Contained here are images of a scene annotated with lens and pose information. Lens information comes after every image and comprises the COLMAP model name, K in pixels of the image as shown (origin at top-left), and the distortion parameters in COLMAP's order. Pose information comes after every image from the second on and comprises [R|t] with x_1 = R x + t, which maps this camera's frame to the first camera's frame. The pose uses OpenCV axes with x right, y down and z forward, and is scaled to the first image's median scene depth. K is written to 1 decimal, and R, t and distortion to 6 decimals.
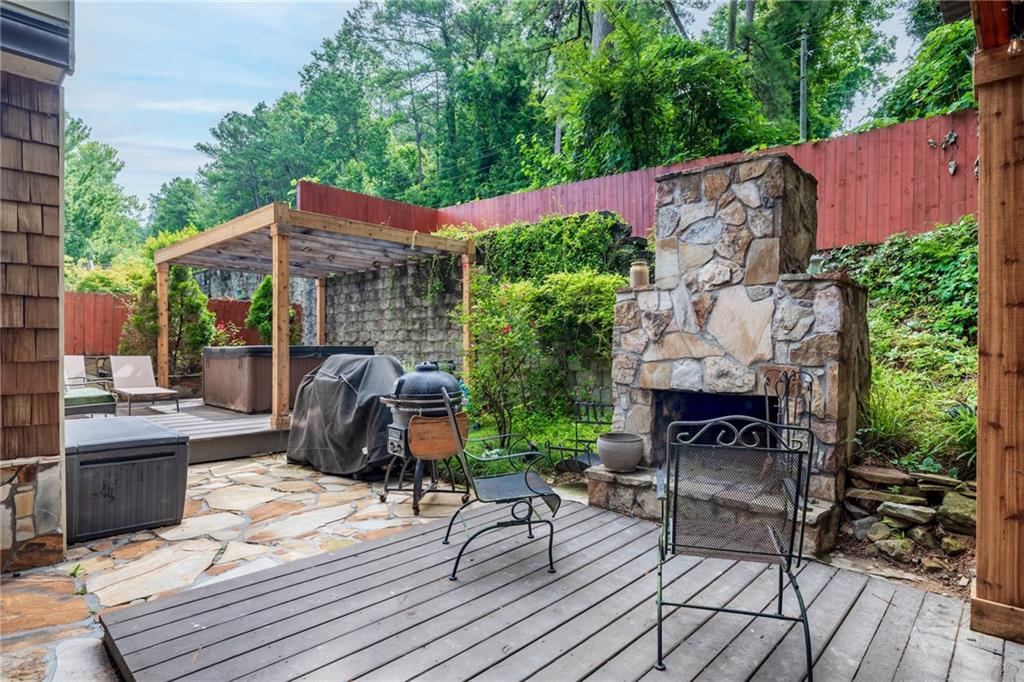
lens RADIAL K [[538.2, 0, 507.9], [0, 538.2, 344.8], [0, 0, 1]] dist [-0.005240, -0.000136]
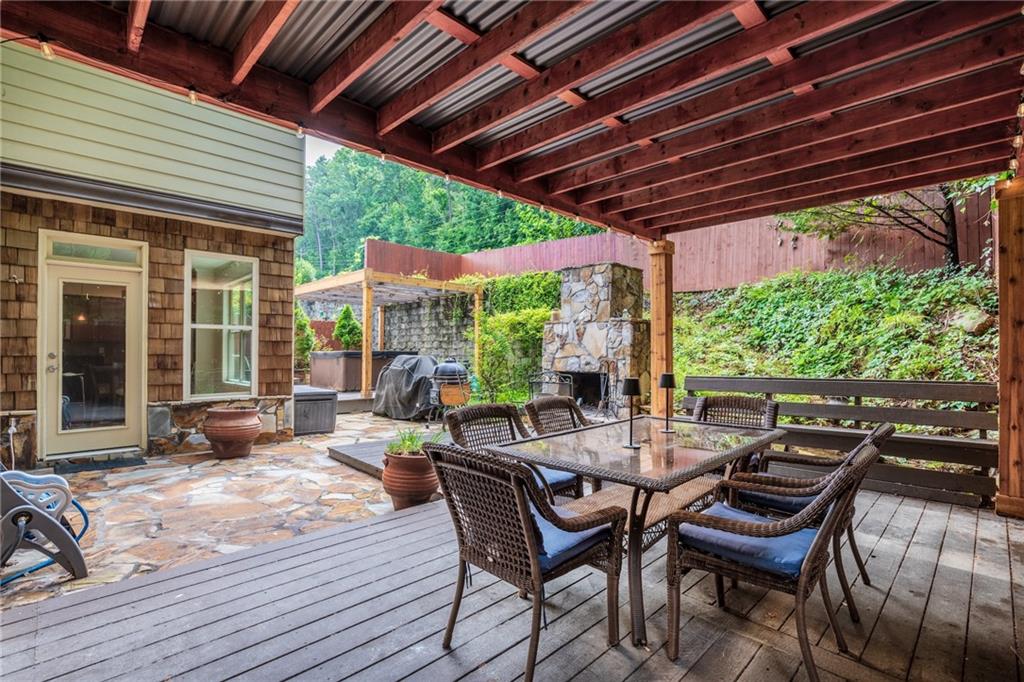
lens RADIAL K [[472.6, 0, 519.8], [0, 472.6, 345.8], [0, 0, 1]] dist [-0.004598, -0.000115]
pose [[0.999892, 0.004161, -0.014072, 0.126858], [-0.004383, 0.999866, -0.015760, 0.012029], [0.014004, 0.015820, 0.999777, -0.714082]]
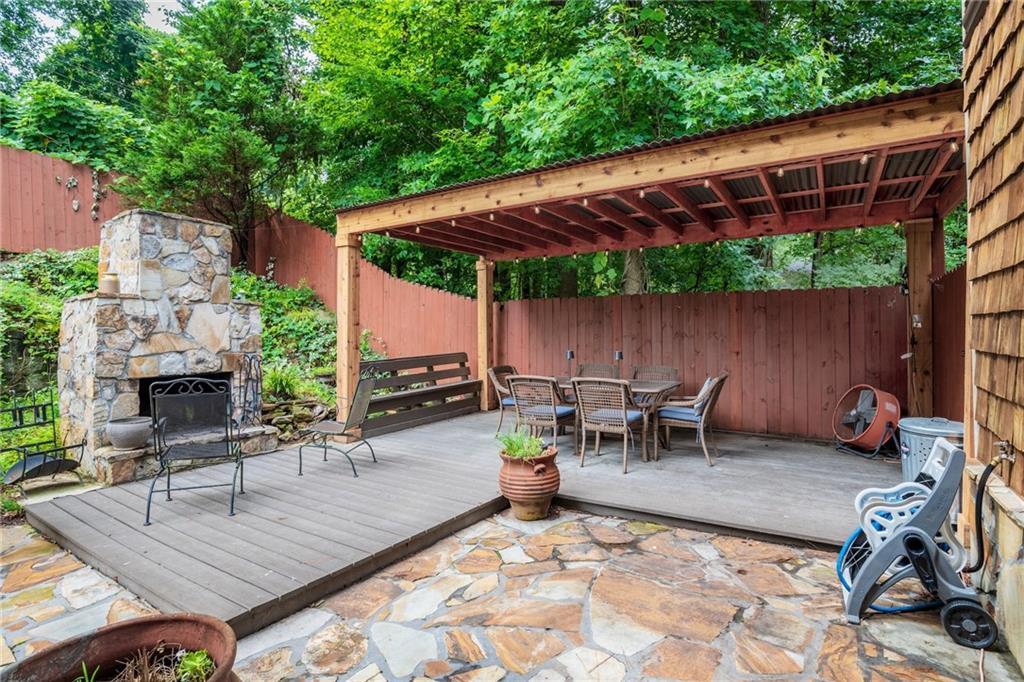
lens RADIAL K [[482.8, 0, 514.3], [0, 482.8, 332.5], [0, 0, 1]] dist [-0.021748, -0.000046]
pose [[-0.185062, 0.004964, 0.982714, -0.867837], [0.016604, 0.999860, -0.001924, -0.006458], [-0.982587, 0.015961, -0.185118, 0.313254]]
